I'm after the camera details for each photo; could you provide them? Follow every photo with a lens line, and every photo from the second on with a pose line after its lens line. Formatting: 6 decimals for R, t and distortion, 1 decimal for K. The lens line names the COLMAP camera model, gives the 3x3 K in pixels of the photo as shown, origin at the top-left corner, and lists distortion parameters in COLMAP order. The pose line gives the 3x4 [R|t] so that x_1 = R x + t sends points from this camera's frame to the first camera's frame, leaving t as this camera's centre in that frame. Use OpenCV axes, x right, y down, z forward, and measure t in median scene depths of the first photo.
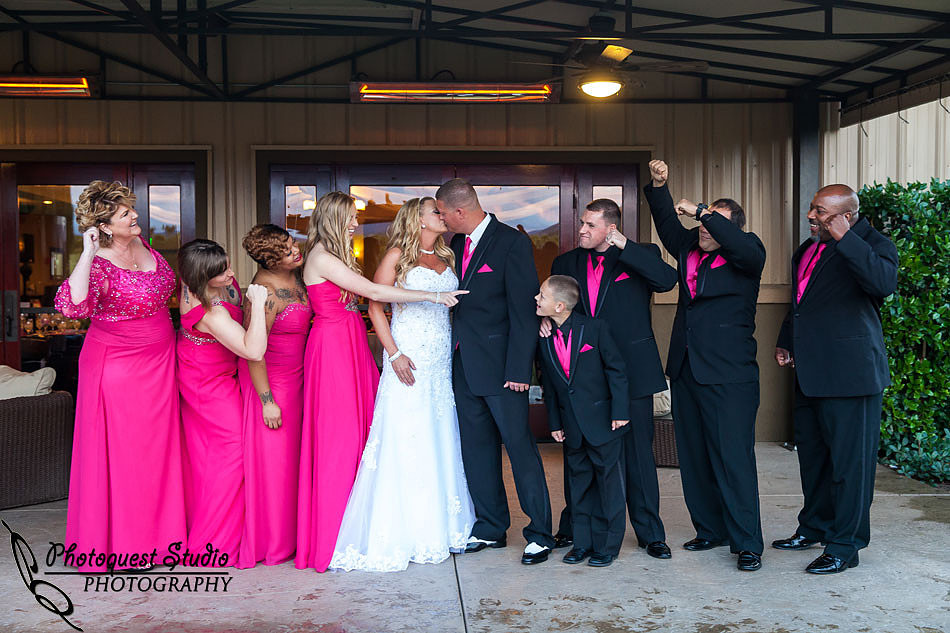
lens RADIAL K [[5595.2, 0, 442.7], [0, 5595.2, 269.8], [0, 0, 1]] dist [-2.777079, 0.205146]
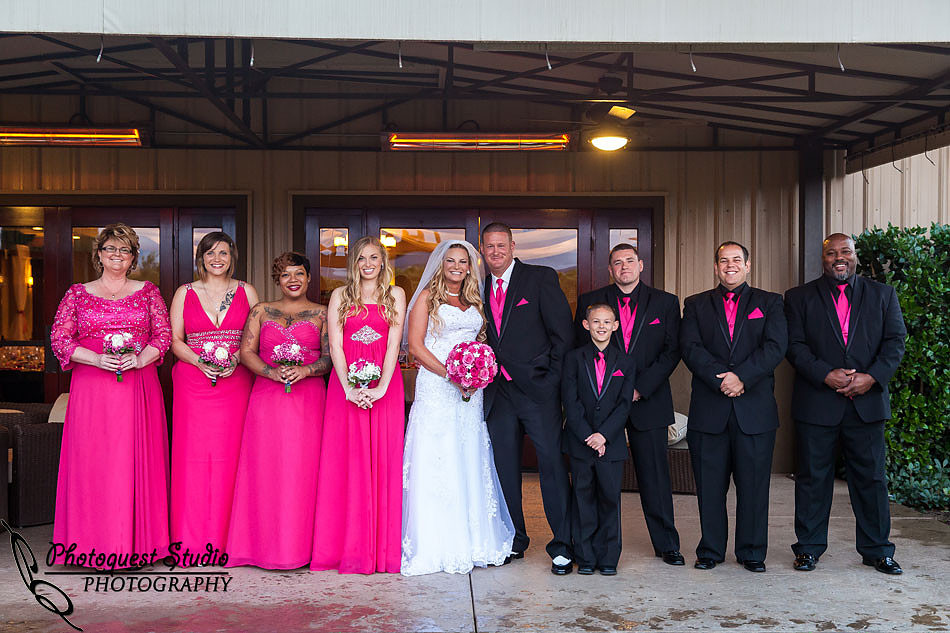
lens RADIAL K [[6898.9, 0, 639.1], [0, 6898.9, 355.9], [0, 0, 1]] dist [-3.450225, -21.450794]
pose [[0.999787, 0.003612, 0.020328, 0.006403], [-0.003751, 0.999970, 0.006791, 0.000068], [-0.020303, -0.006866, 0.999770, -0.313538]]
